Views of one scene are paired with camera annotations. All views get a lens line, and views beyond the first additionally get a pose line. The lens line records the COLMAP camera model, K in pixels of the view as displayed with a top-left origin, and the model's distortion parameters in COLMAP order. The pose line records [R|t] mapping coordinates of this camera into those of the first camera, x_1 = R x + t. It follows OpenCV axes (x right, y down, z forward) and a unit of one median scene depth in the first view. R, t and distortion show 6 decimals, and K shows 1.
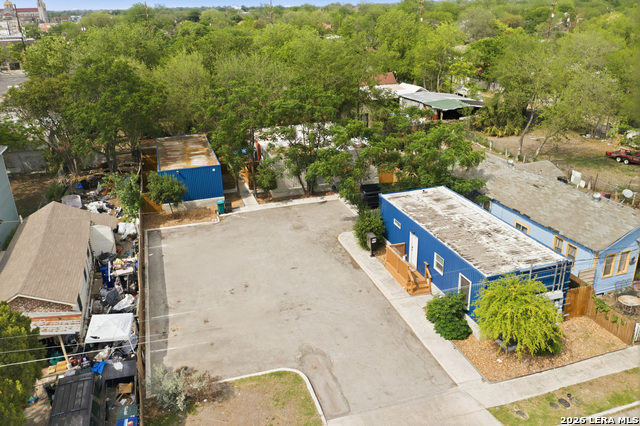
lens RADIAL K [[510.5, 0, 320.0], [0, 510.5, 213.0], [0, 0, 1]] dist [-0.011931, 0.000099]
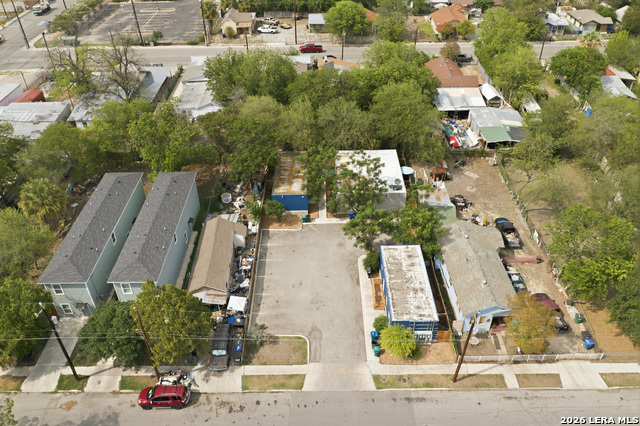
lens RADIAL K [[510.5, 0, 320.0], [0, 510.5, 213.0], [0, 0, 1]] dist [-0.011931, 0.000099]
pose [[0.954127, 0.191130, -0.230458, 0.364321], [-0.123792, 0.952689, 0.277593, -0.739046], [0.272611, -0.236331, 0.932647, -0.869102]]
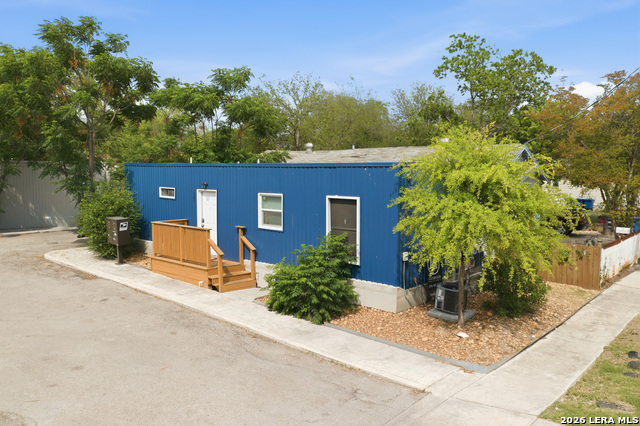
lens RADIAL K [[510.5, 0, 320.0], [0, 510.5, 213.0], [0, 0, 1]] dist [-0.011931, 0.000099]
pose [[0.860185, -0.019218, 0.509619, 0.016418], [0.167811, 0.954307, -0.247261, 0.222265], [-0.481581, 0.298210, 0.824106, 0.529326]]
